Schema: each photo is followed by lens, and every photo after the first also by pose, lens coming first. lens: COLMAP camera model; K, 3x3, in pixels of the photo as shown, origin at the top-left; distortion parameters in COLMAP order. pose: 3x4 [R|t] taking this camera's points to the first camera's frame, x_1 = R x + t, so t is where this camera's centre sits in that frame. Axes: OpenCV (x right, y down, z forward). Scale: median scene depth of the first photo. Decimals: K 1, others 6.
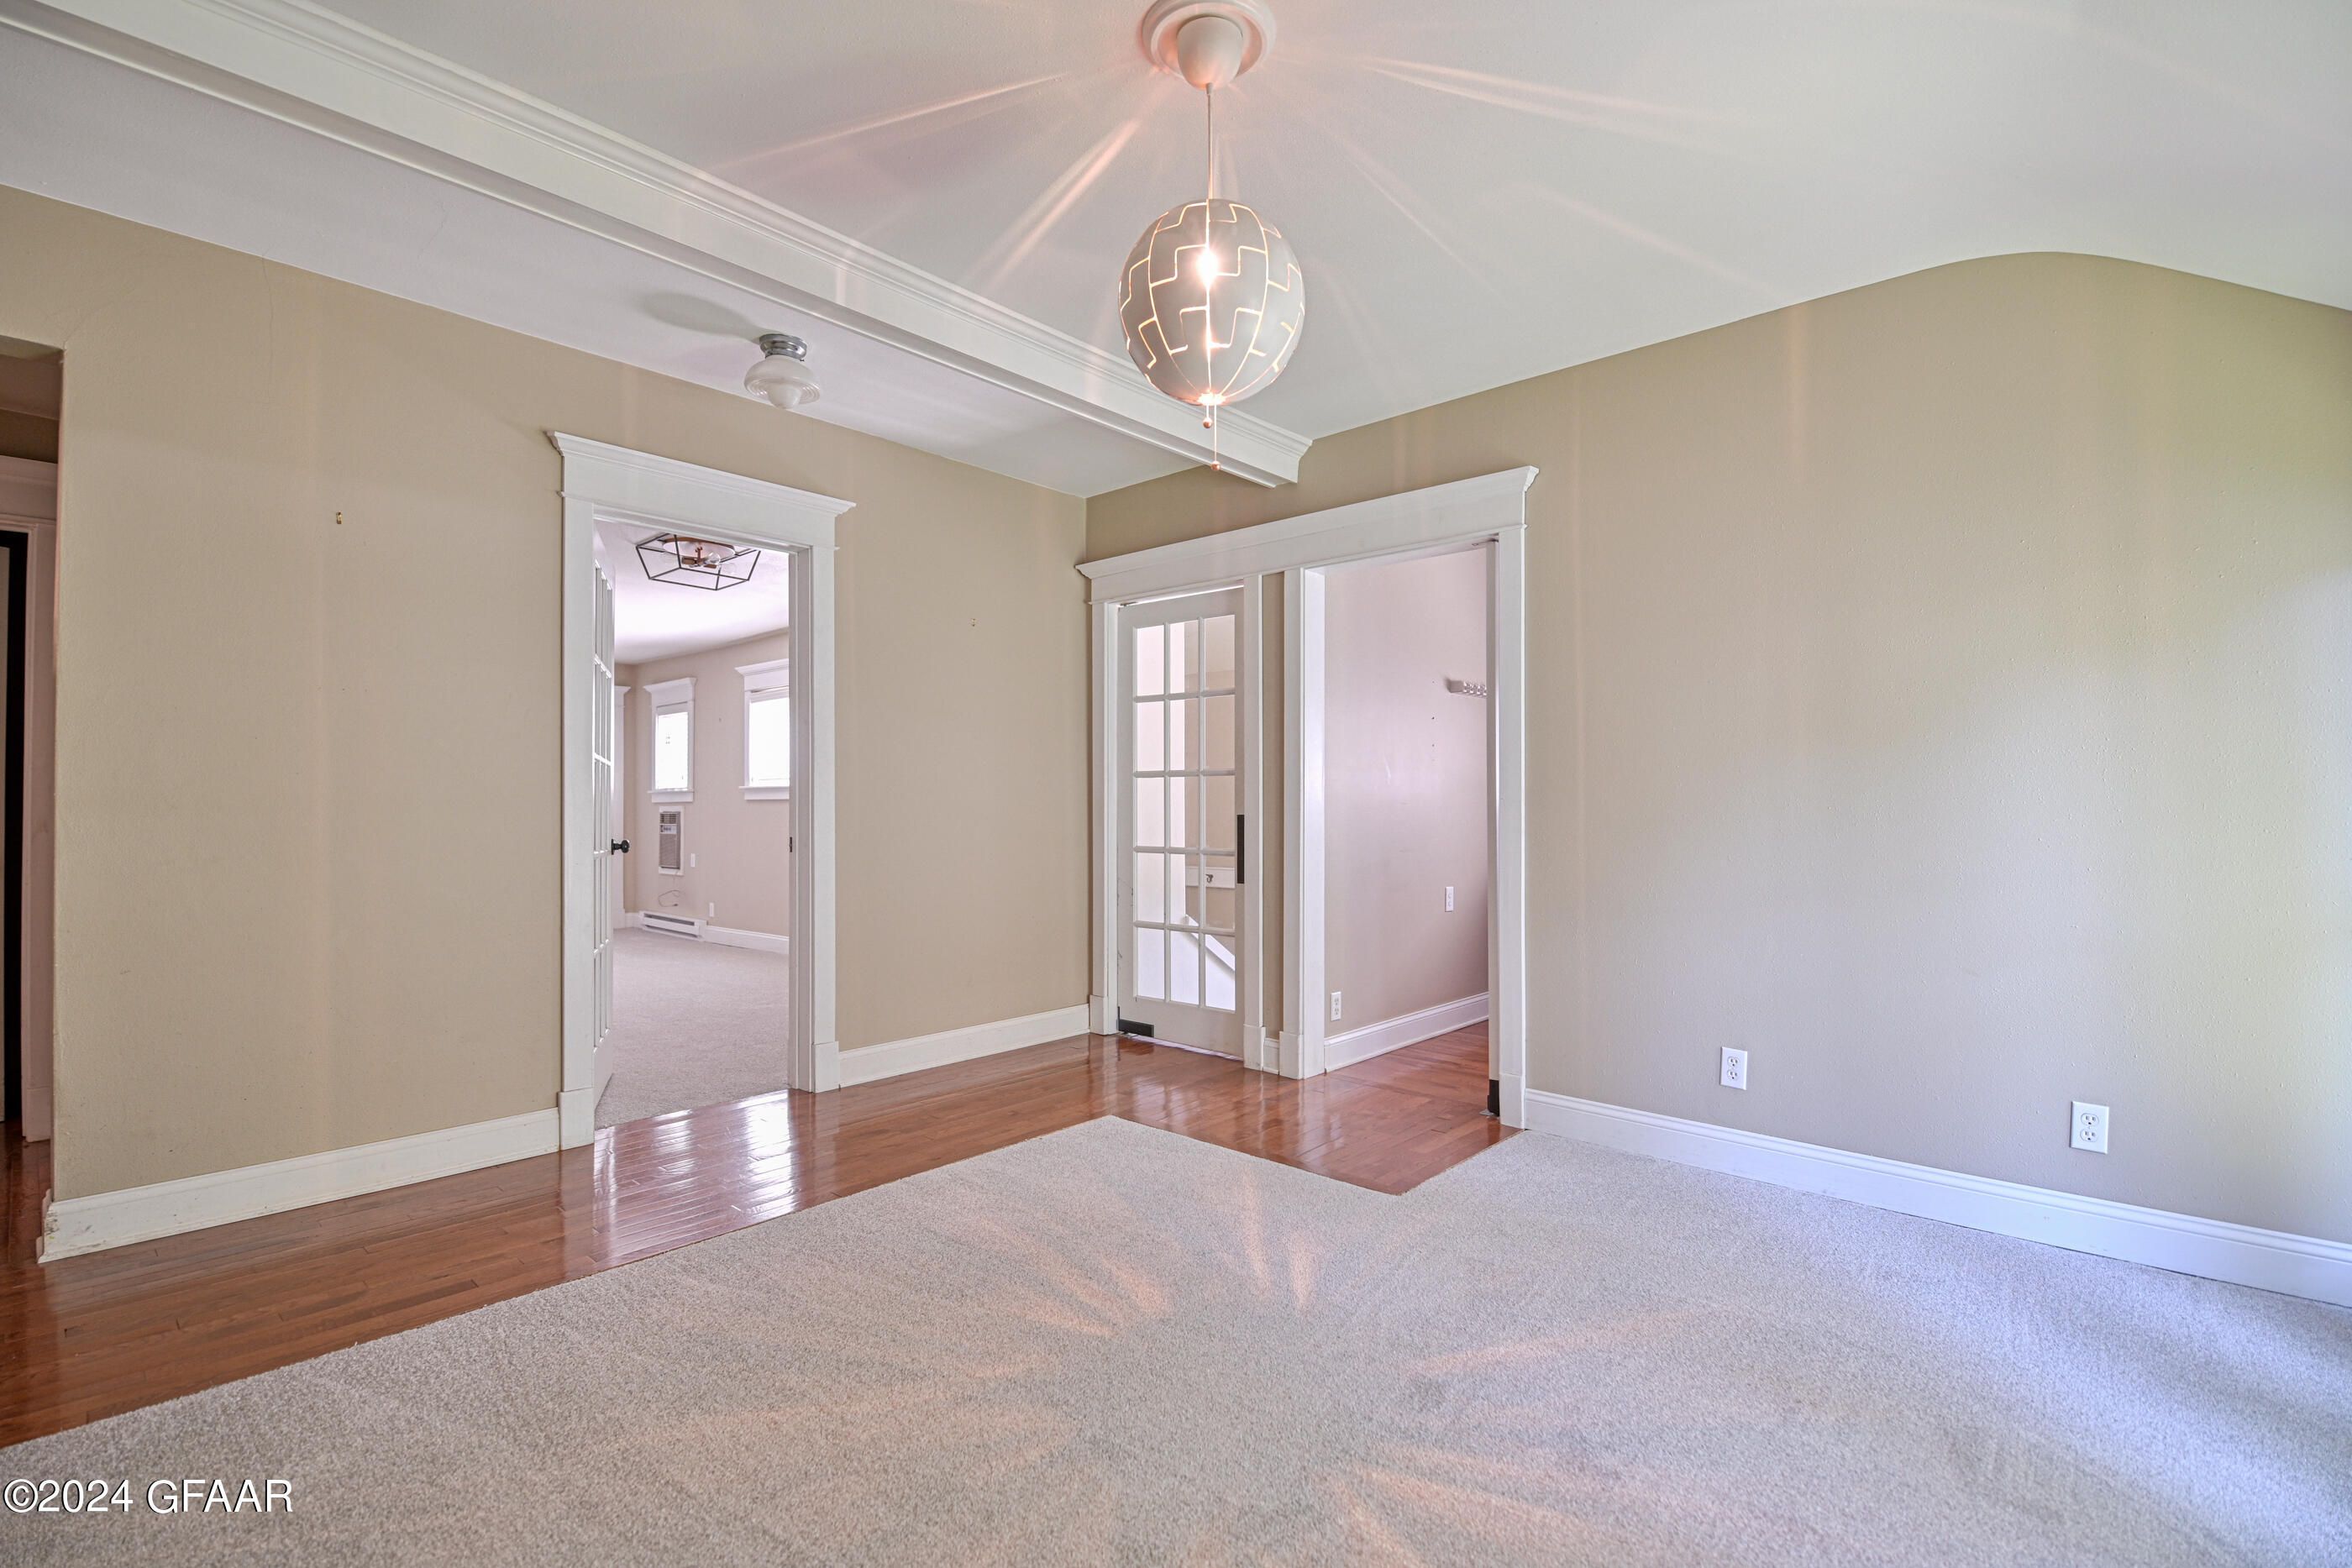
lens RADIAL K [[1043.8, 0, 1177.1], [0, 1043.8, 808.8], [0, 0, 1]] dist [-0.001437, -0.009565]
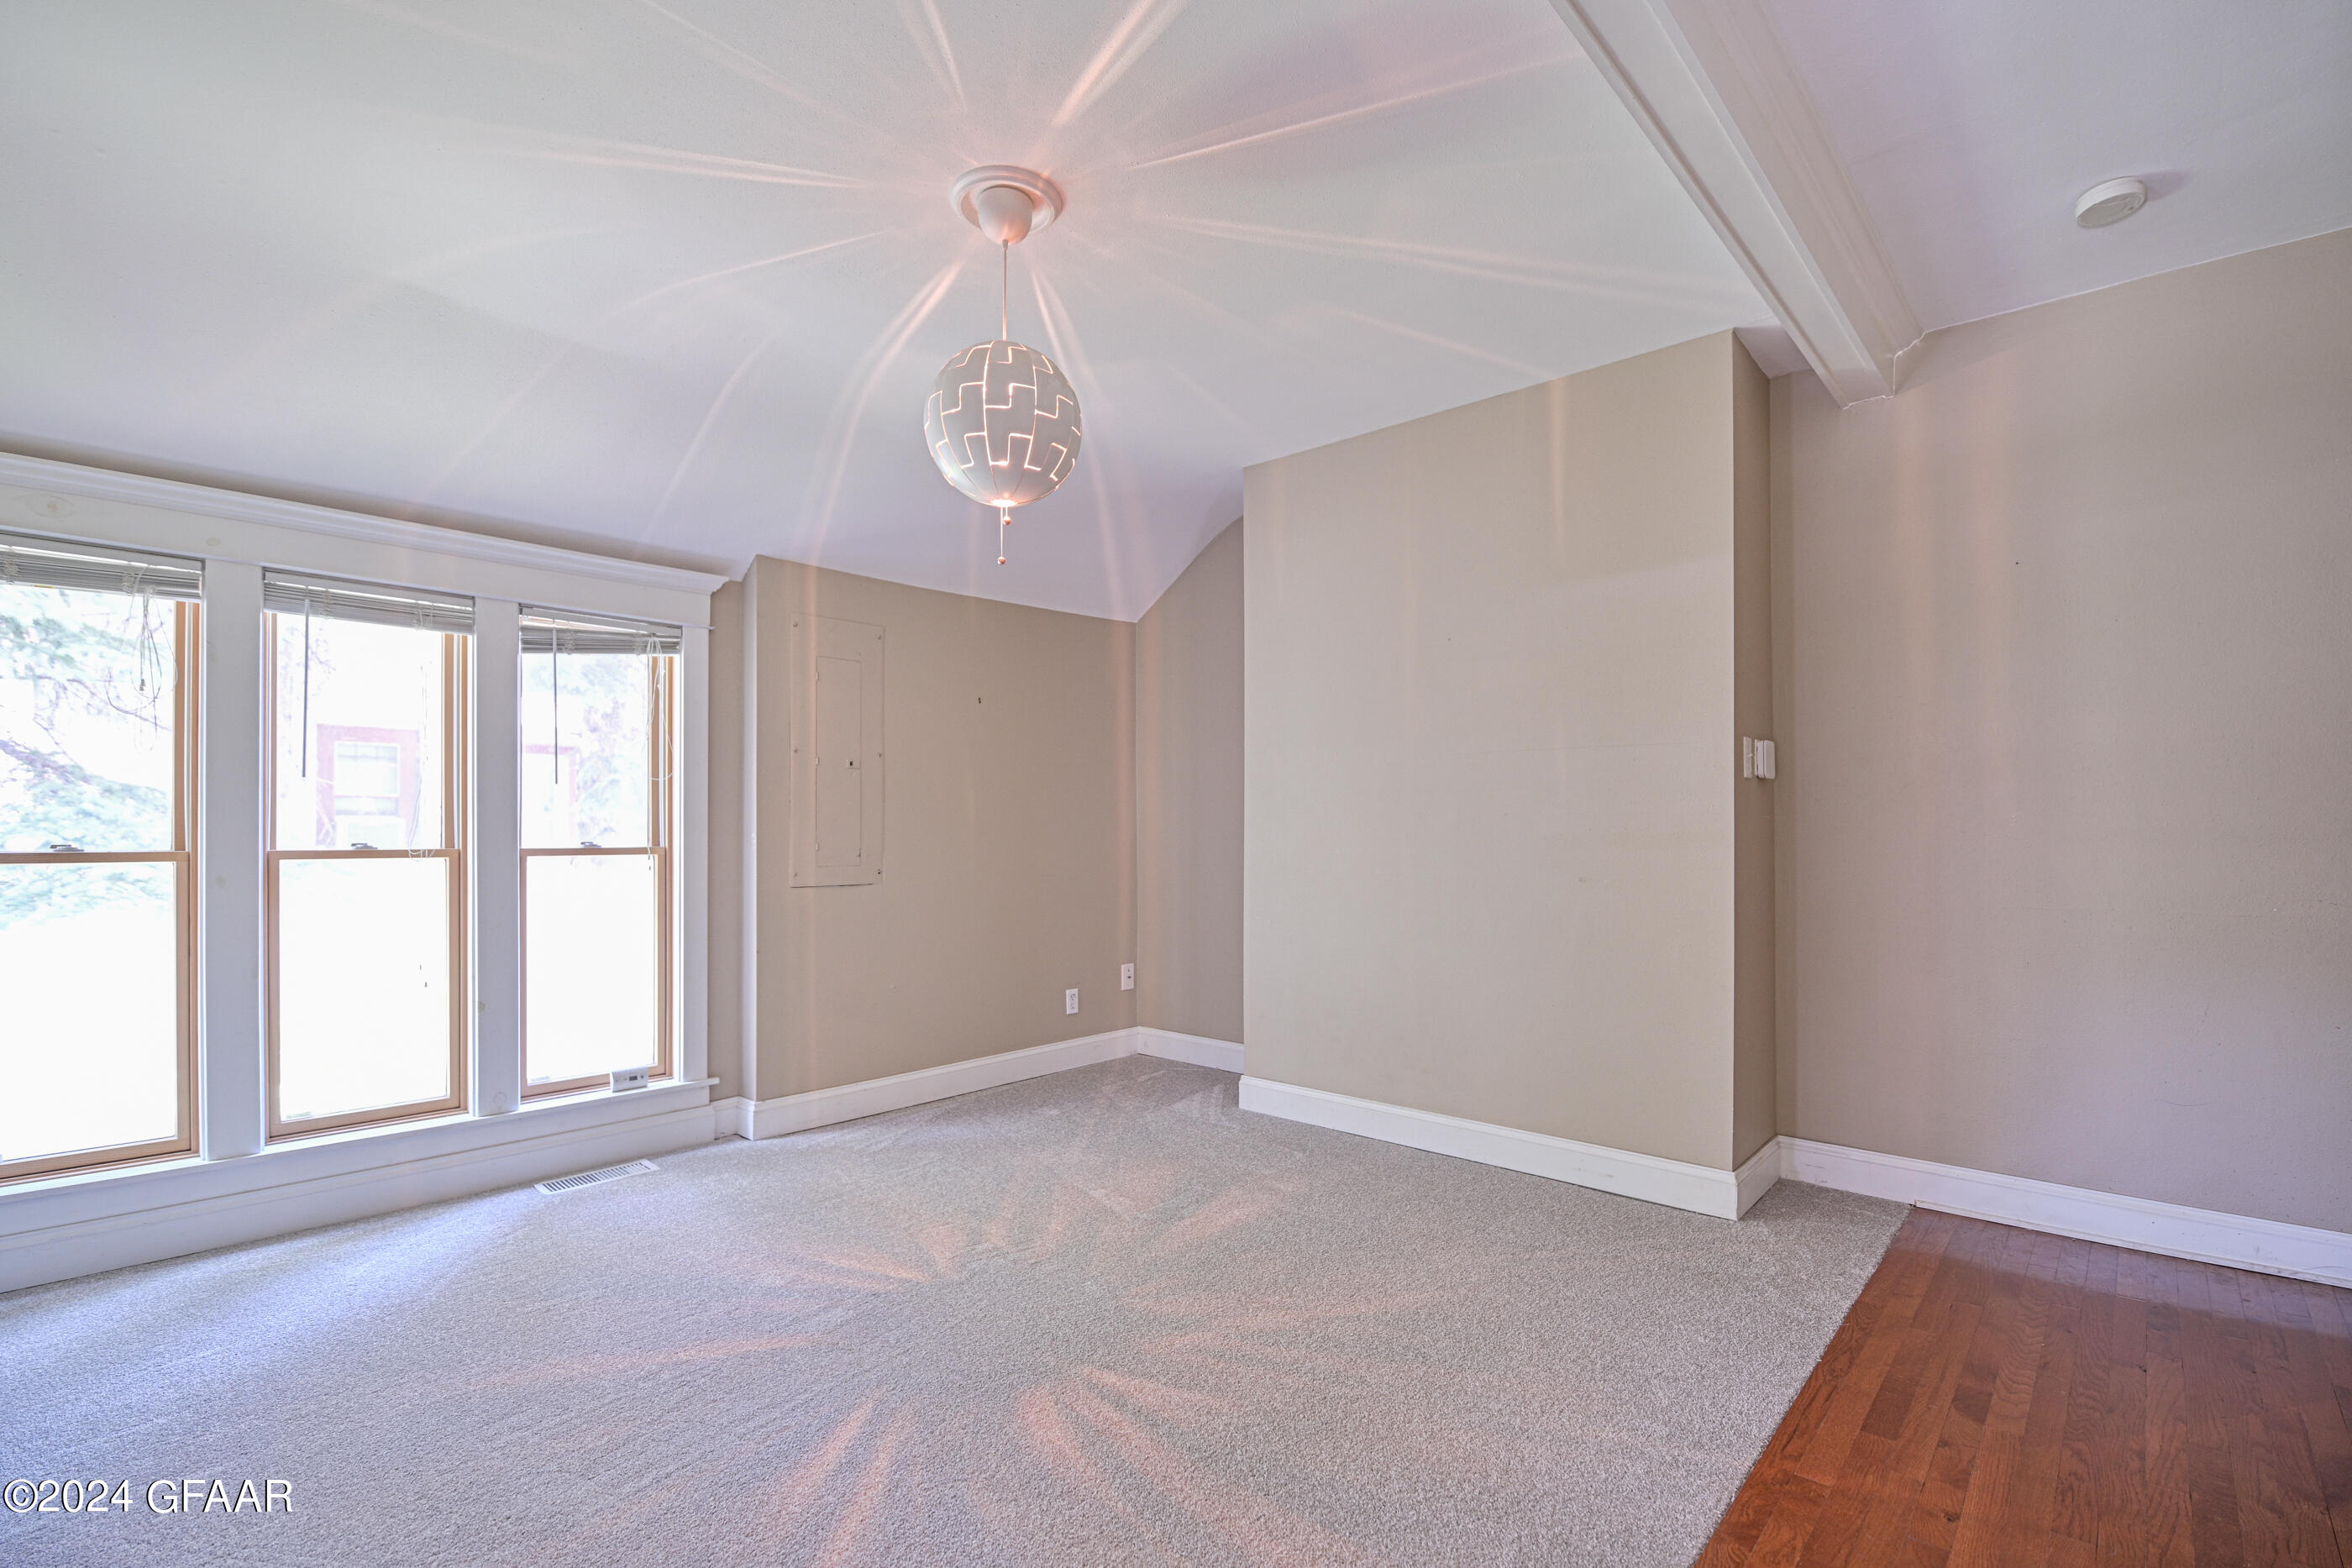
lens RADIAL K [[1043.8, 0, 1177.1], [0, 1043.8, 808.8], [0, 0, 1]] dist [-0.001437, -0.009565]
pose [[-0.999754, 0.008123, 0.020640, -0.160066], [0.007982, 0.999944, -0.006900, -0.011816], [-0.020694, -0.006733, -0.999763, 1.902254]]
